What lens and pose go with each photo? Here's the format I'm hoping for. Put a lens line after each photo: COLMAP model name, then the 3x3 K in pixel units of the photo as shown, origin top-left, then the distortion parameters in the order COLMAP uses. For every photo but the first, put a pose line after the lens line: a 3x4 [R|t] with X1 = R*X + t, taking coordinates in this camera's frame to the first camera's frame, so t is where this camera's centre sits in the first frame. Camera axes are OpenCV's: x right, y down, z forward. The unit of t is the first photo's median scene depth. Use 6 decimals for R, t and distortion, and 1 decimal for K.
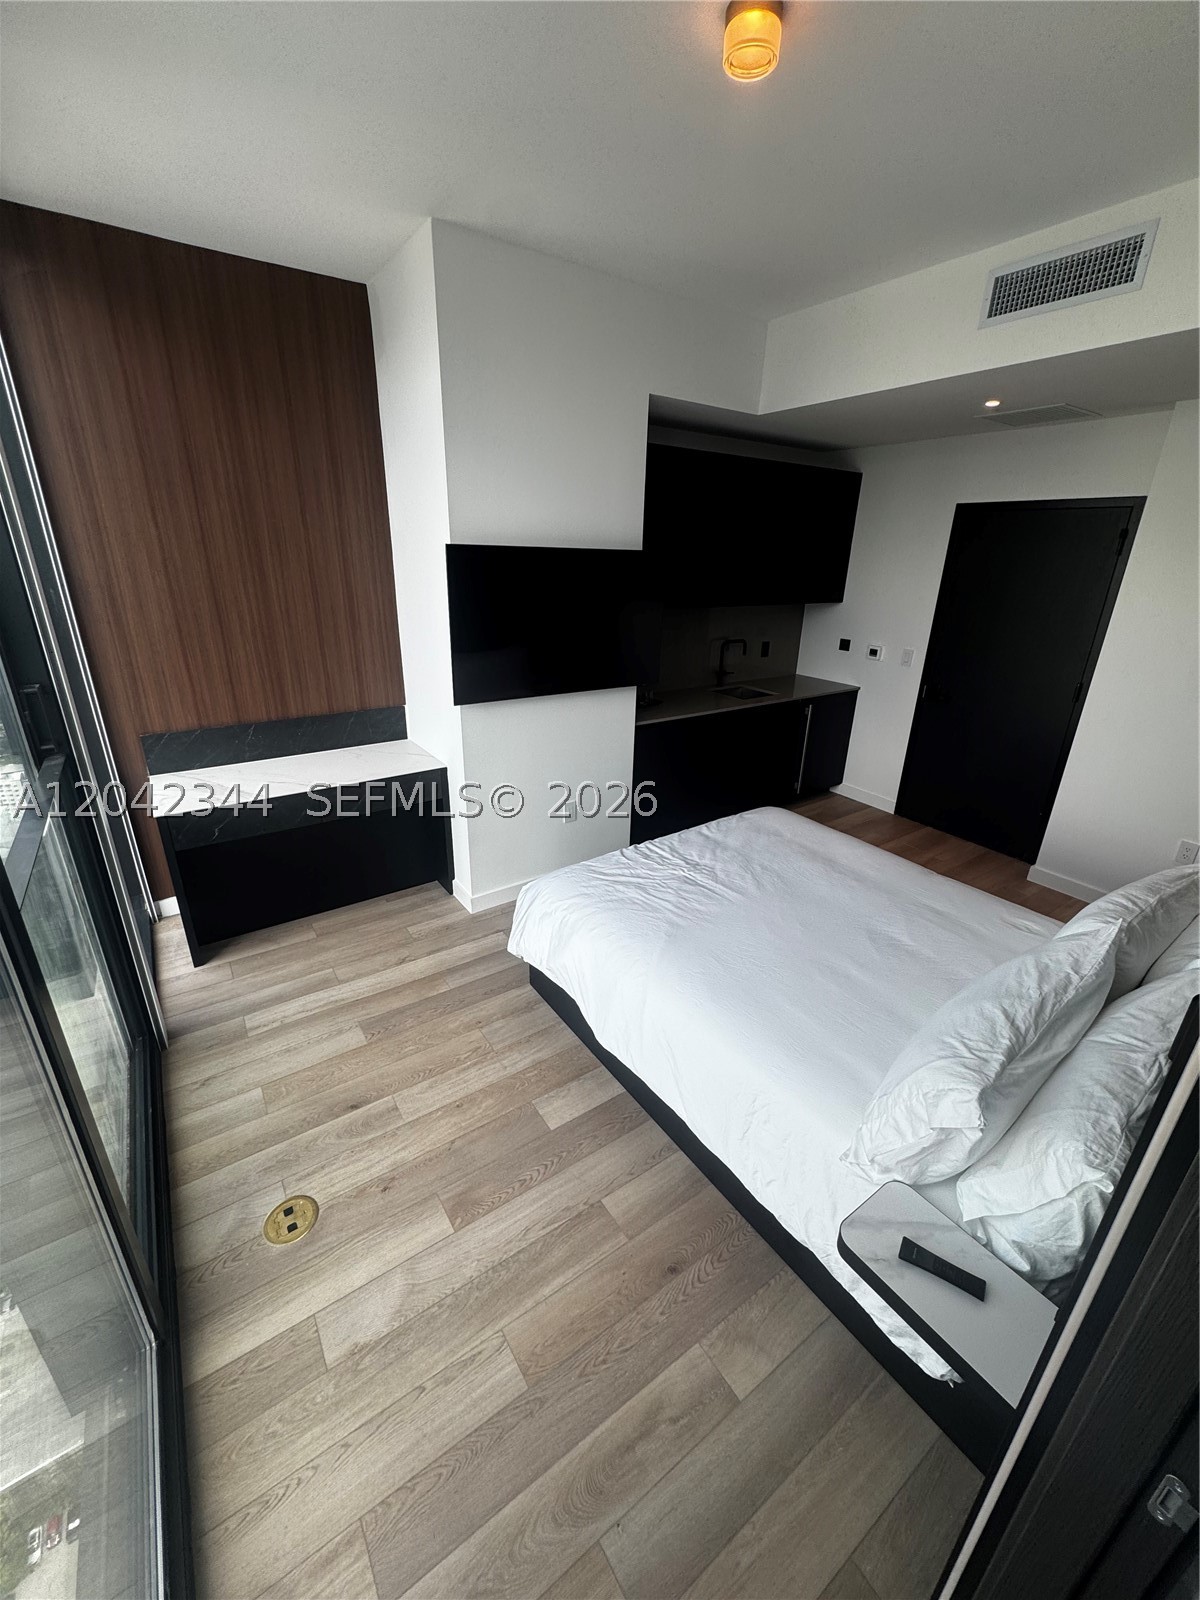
lens RADIAL K [[635.8, 0, 603.1], [0, 635.8, 798.3], [0, 0, 1]] dist [0.002997, -0.000607]
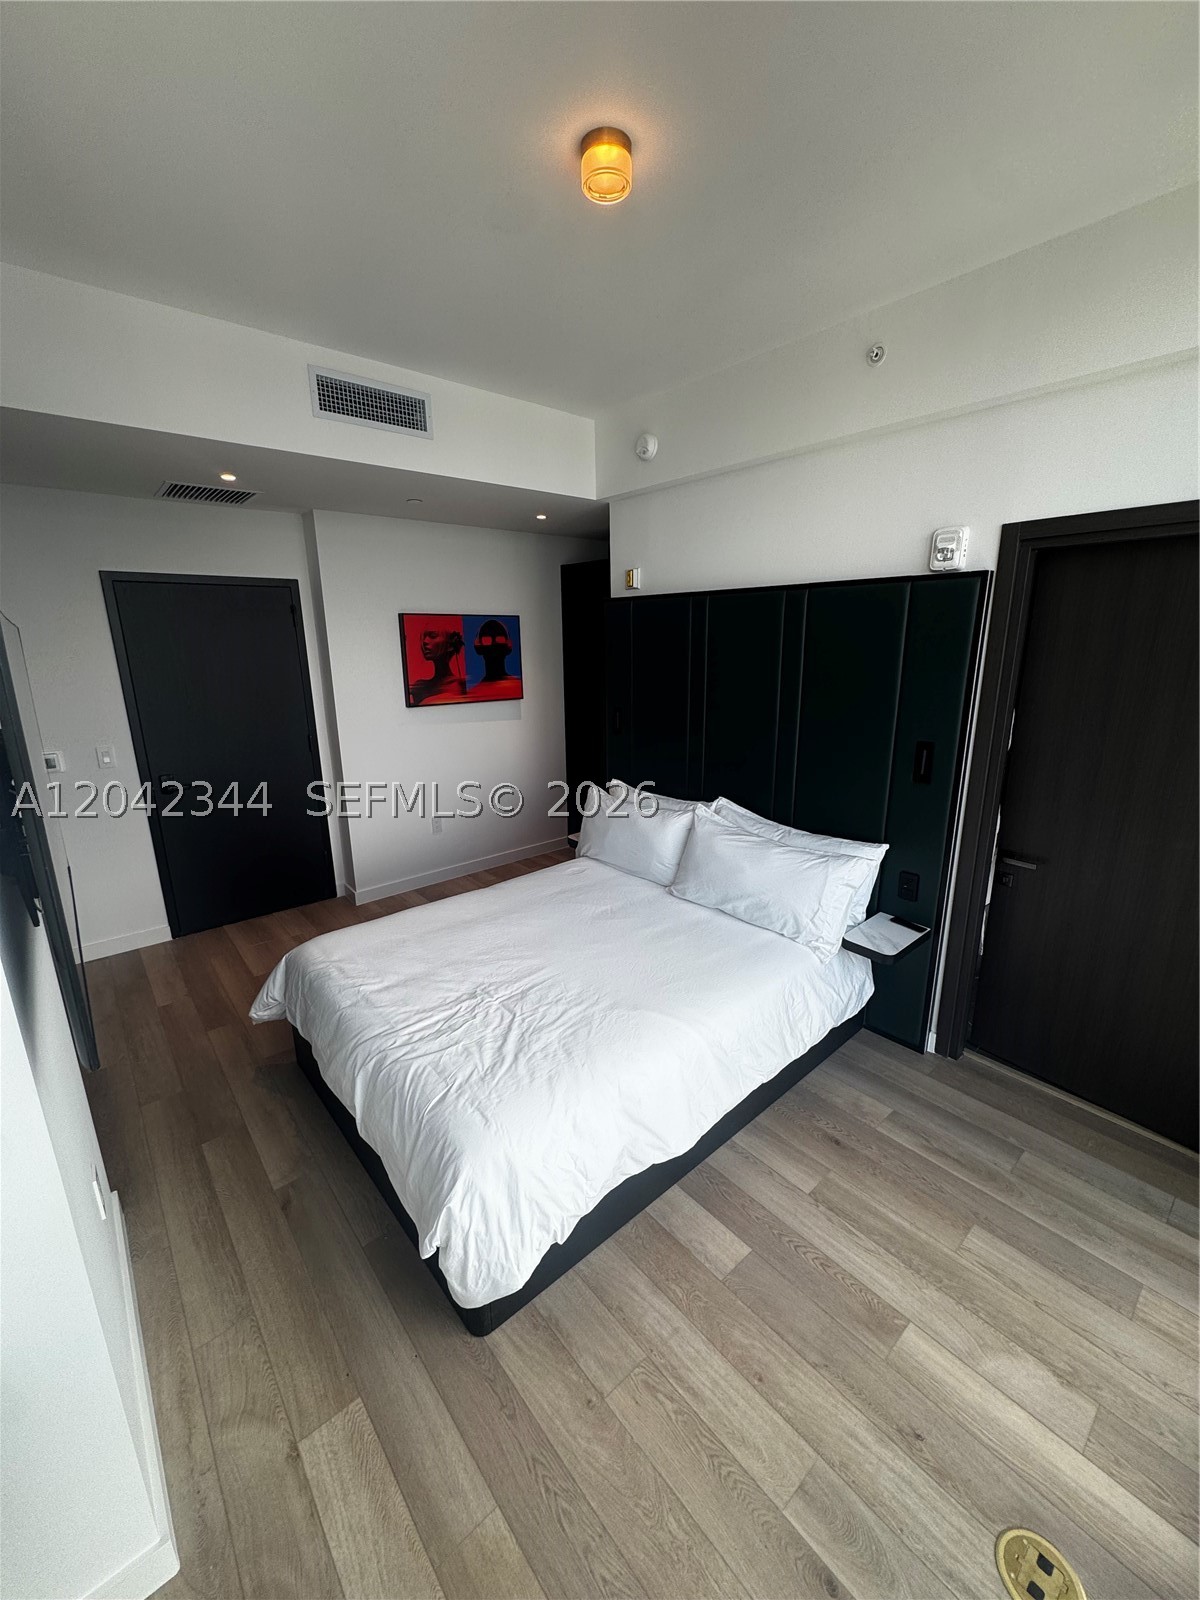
lens RADIAL K [[635.8, 0, 604.3], [0, 635.8, 798.7], [0, 0, 1]] dist [0.002997, -0.000607]
pose [[-0.104219, -0.269981, 0.957209, -0.764507], [0.373824, 0.881242, 0.289256, -0.377507], [-0.921626, 0.387973, 0.009083, 0.970231]]
